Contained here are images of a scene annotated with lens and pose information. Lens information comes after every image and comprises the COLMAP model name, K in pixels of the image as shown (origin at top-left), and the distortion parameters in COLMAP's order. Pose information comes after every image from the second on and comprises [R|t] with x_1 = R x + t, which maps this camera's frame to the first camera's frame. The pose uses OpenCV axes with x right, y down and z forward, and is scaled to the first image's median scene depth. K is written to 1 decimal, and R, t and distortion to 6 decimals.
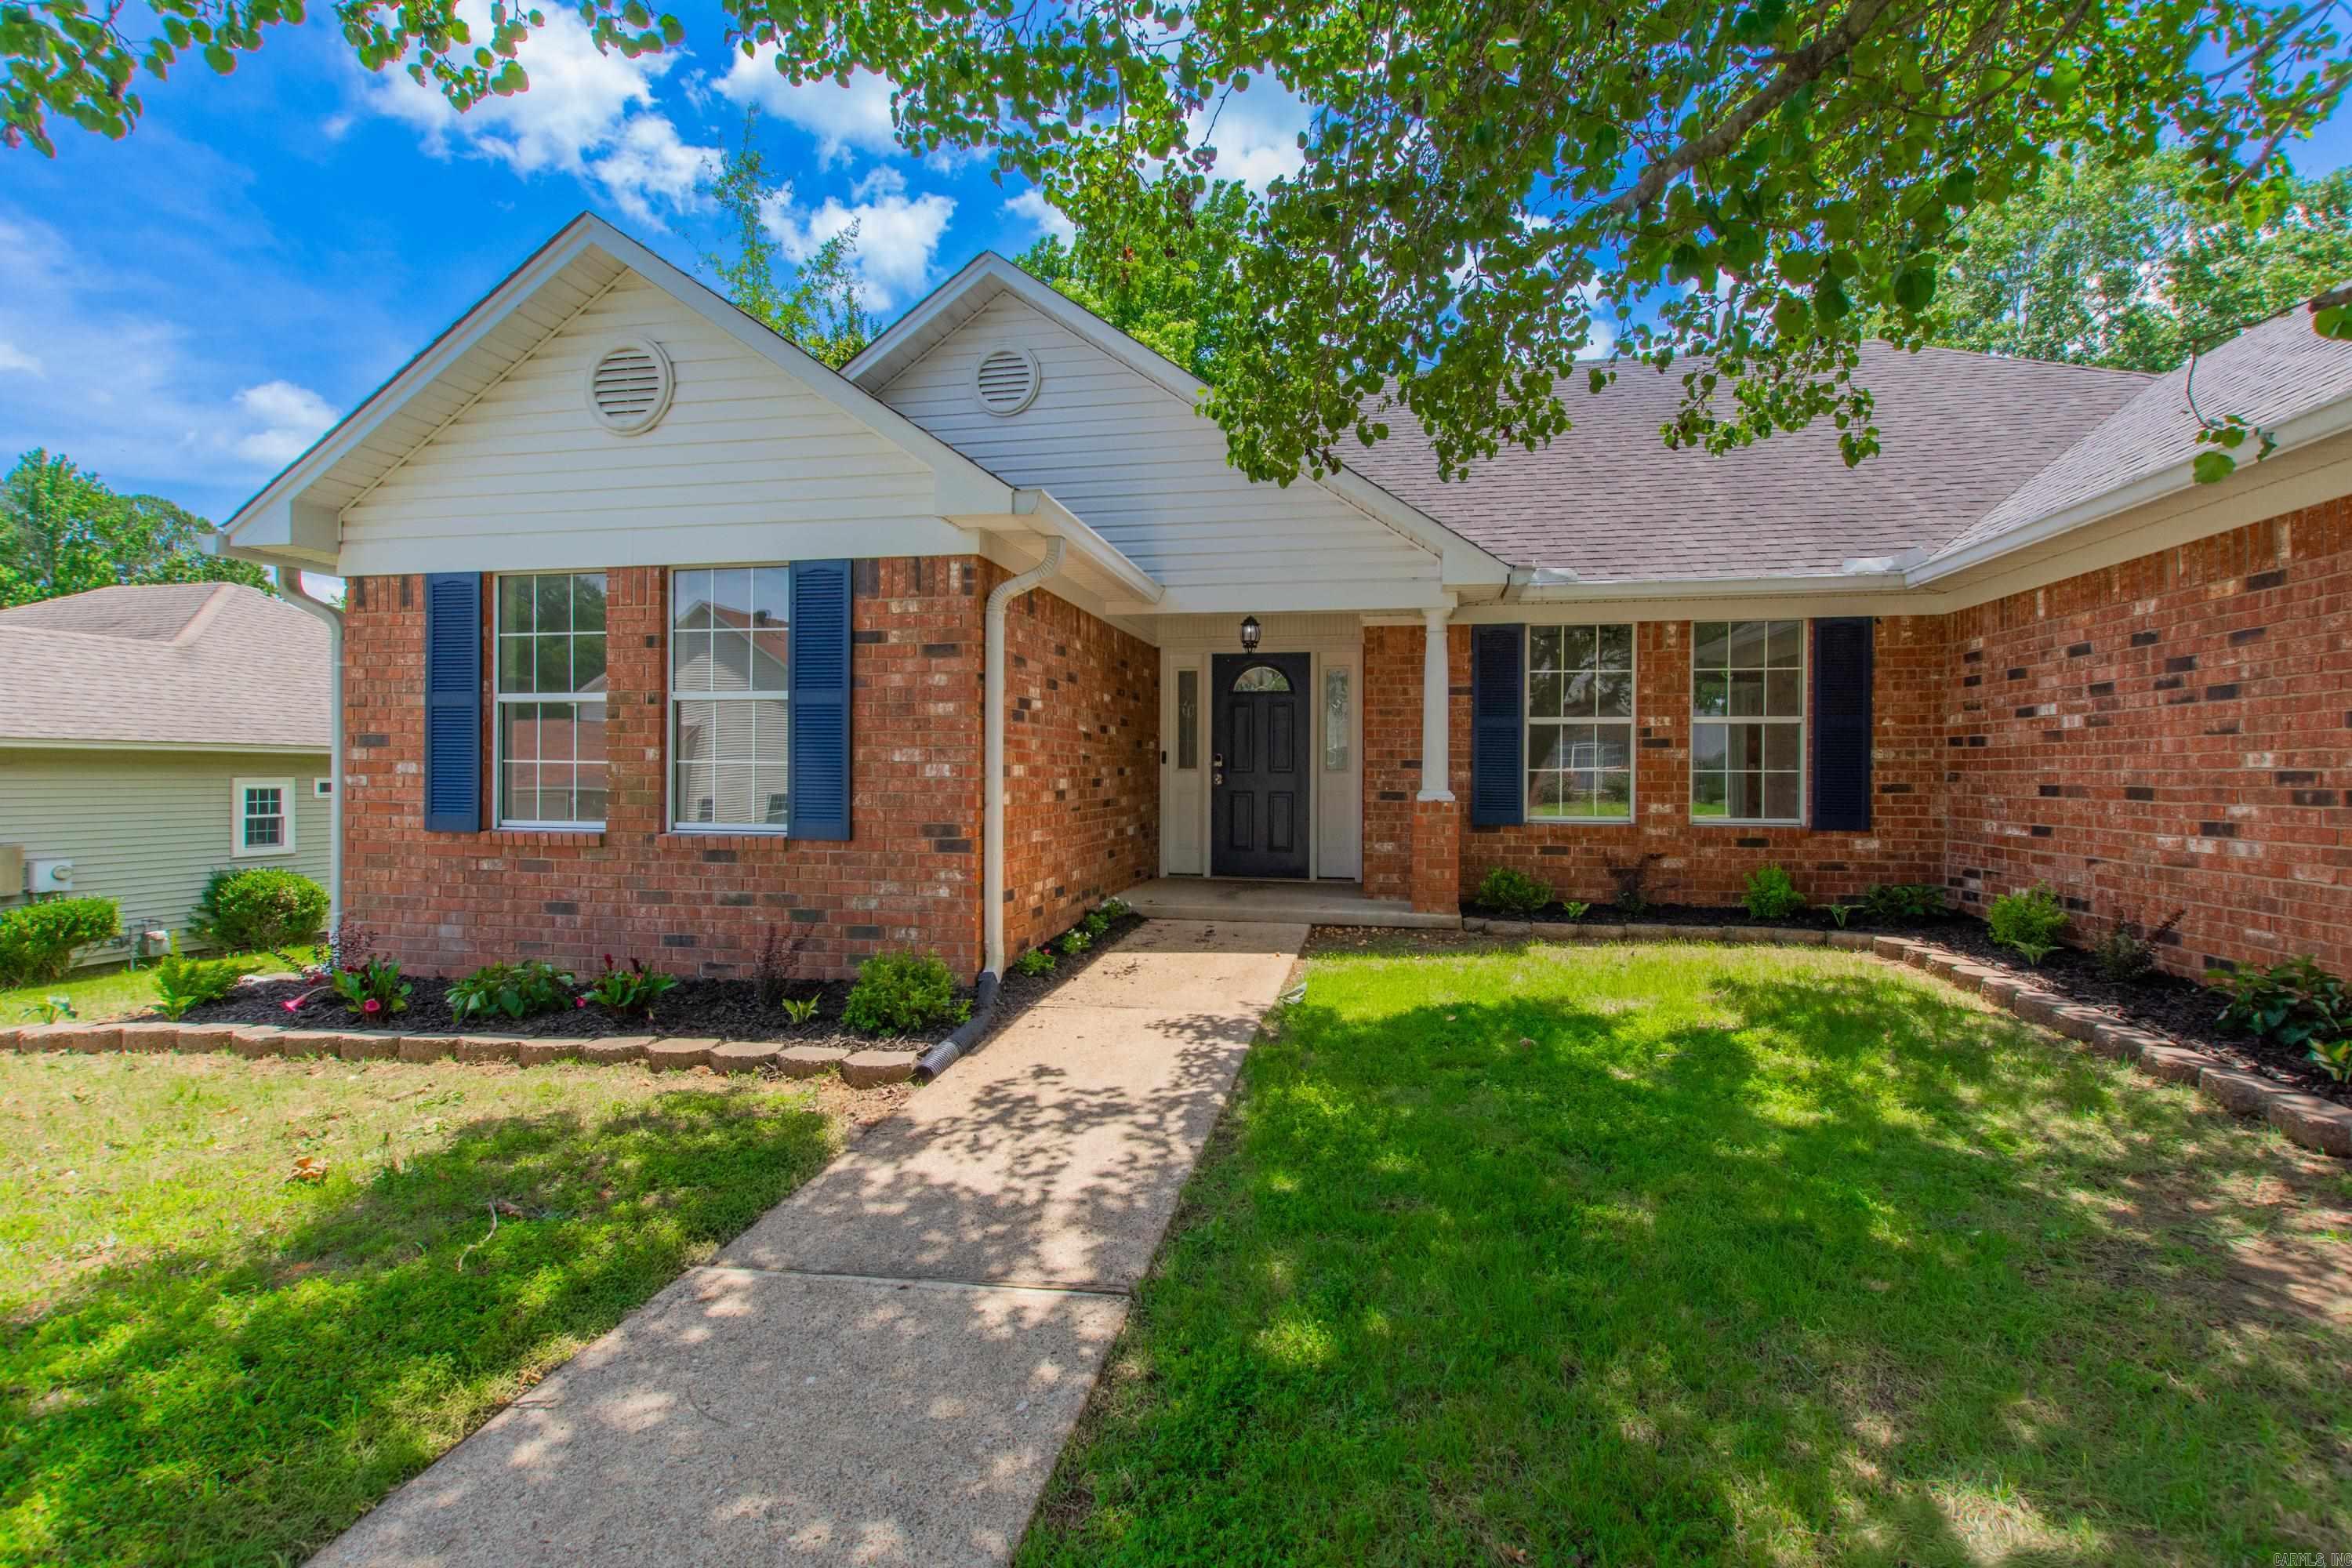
lens RADIAL K [[1051.2, 0, 1178.1], [0, 1051.2, 774.7], [0, 0, 1]] dist [0.001086, 0.000079]
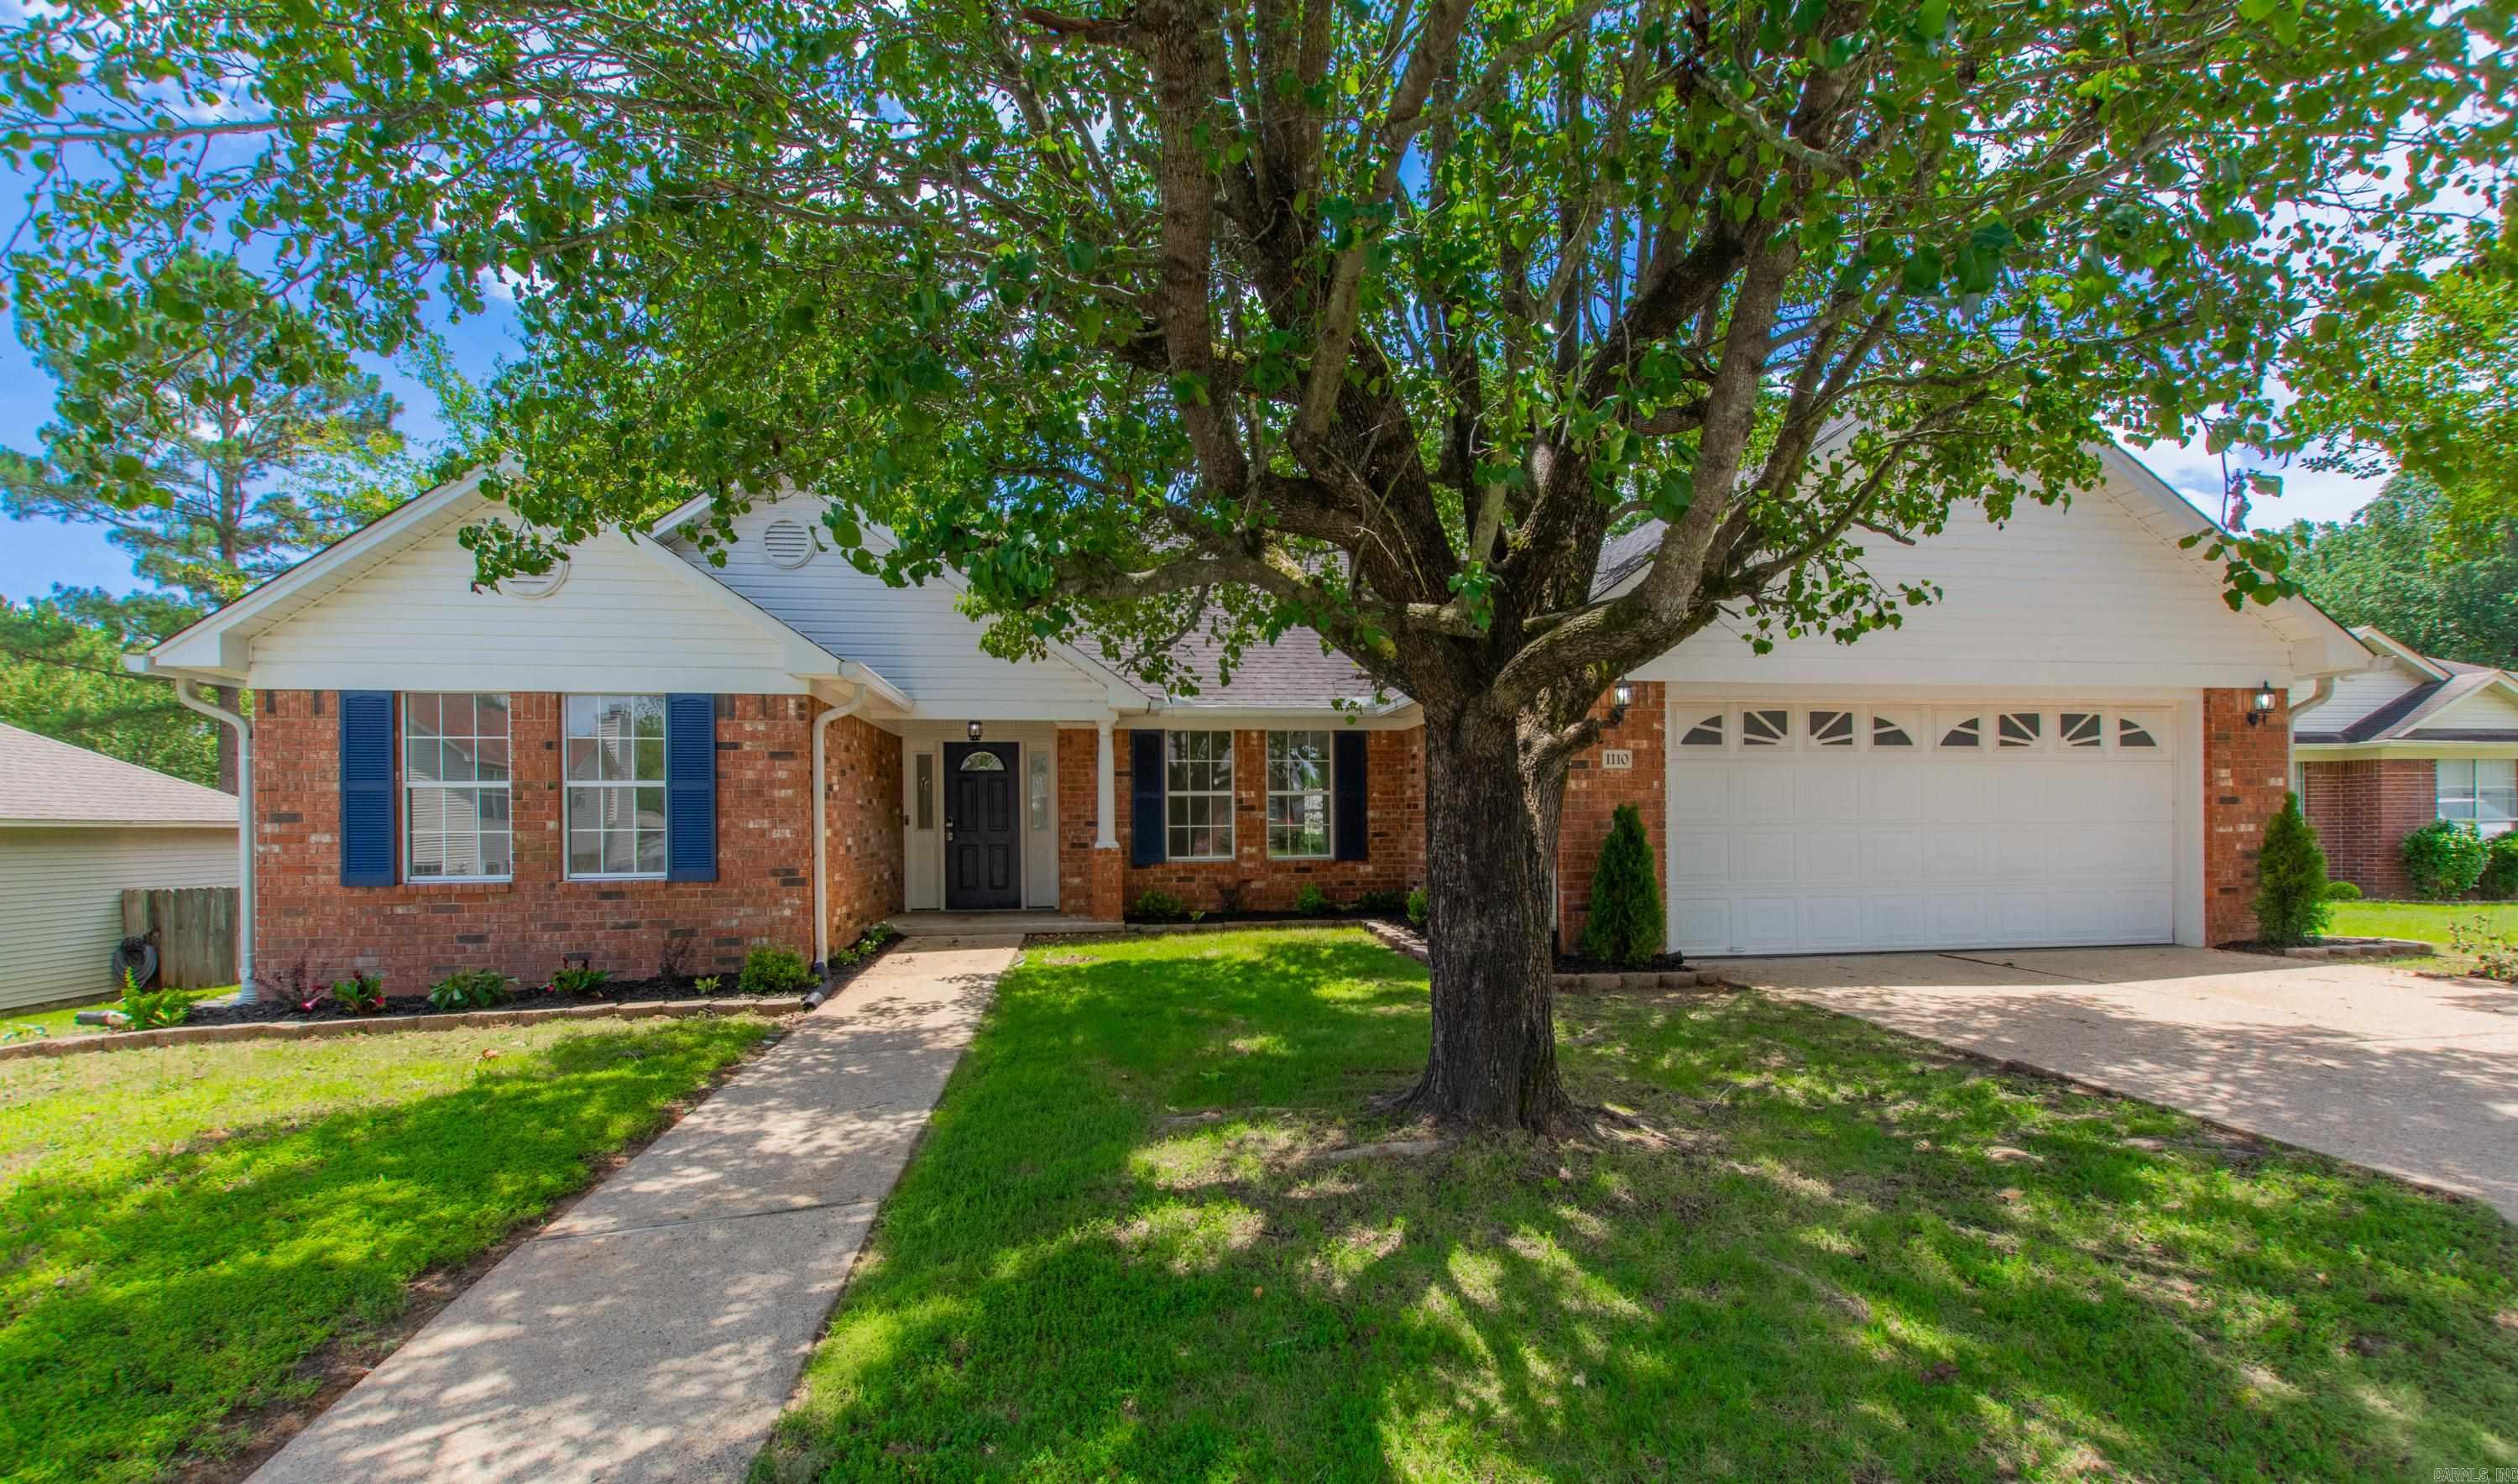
lens RADIAL K [[1076.9, 0, 1260.8], [0, 1076.9, 814.4], [0, 0, 1]] dist [-0.000019, -0.000763]
pose [[0.937086, -0.011128, 0.348920, -0.107770], [0.016326, 0.999795, -0.011961, -0.001544], [-0.348716, 0.016905, 0.937076, -0.649799]]
